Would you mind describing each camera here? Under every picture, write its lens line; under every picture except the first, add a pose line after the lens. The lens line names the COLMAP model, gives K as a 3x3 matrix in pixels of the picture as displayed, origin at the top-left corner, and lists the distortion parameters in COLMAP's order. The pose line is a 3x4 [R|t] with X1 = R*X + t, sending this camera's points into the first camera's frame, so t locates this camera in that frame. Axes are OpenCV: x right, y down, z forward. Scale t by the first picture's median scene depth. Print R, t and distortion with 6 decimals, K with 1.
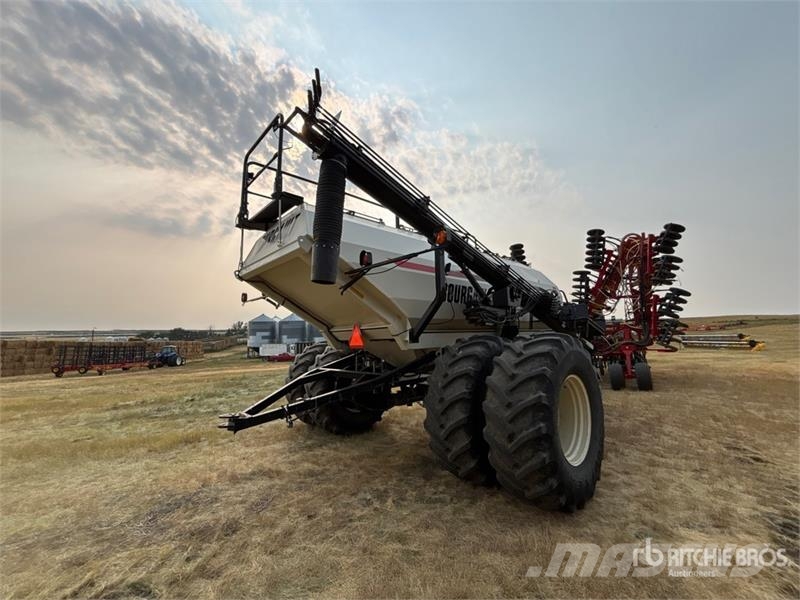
lens RADIAL K [[328.3, 0, 400.0], [0, 328.3, 300.0], [0, 0, 1]] dist [0.001861, 0.000205]
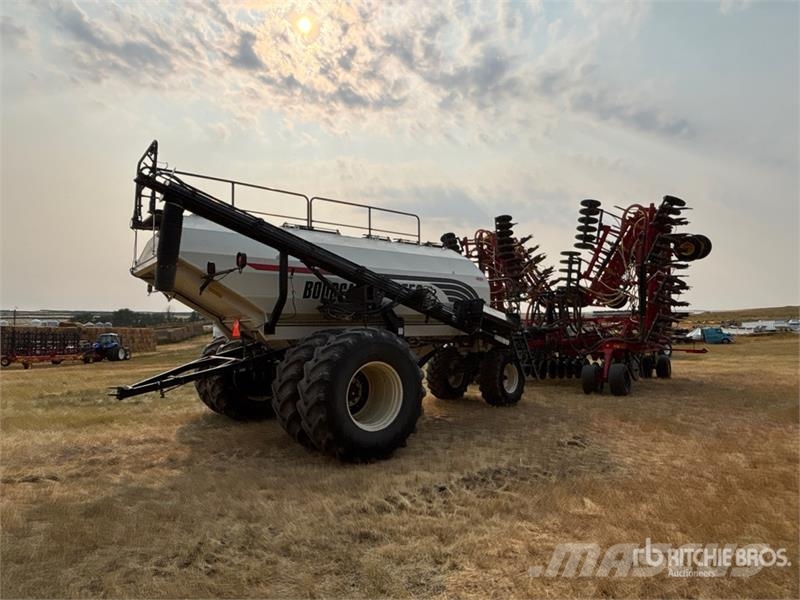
lens RADIAL K [[487.1, 0, 400.0], [0, 487.1, 300.0], [0, 0, 1]] dist [-0.015058, -0.001503]
pose [[0.997097, 0.012651, -0.075080, 0.239381], [-0.008325, 0.998302, 0.057659, -0.035897], [0.075682, -0.056867, 0.995509, -0.260488]]
